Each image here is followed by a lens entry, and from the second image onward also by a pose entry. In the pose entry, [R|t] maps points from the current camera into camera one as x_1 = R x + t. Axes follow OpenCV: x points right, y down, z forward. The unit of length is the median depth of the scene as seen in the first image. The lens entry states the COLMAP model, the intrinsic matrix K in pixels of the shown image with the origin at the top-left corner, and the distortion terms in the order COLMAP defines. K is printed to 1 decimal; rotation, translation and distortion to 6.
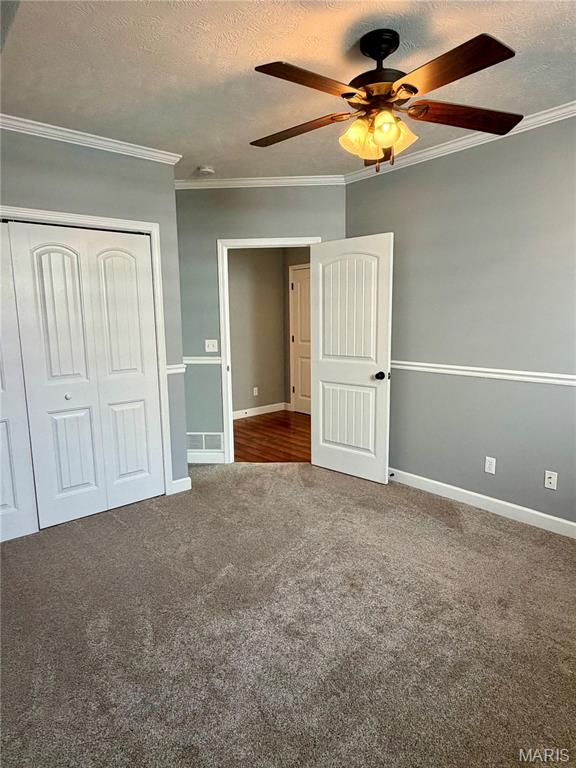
lens RADIAL K [[456.1, 0, 292.7], [0, 456.1, 380.9], [0, 0, 1]] dist [0.003269, -0.000402]
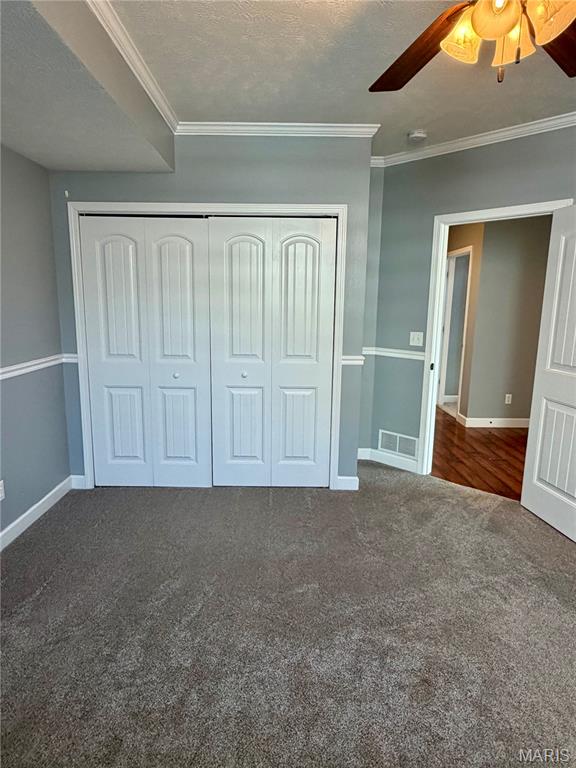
lens RADIAL K [[456.1, 0, 292.7], [0, 456.1, 380.9], [0, 0, 1]] dist [0.003269, -0.000402]
pose [[0.758251, 0.135142, -0.637803, 0.246846], [-0.119276, 0.990524, 0.068079, -0.032587], [0.640959, 0.024454, 0.767185, 0.198302]]
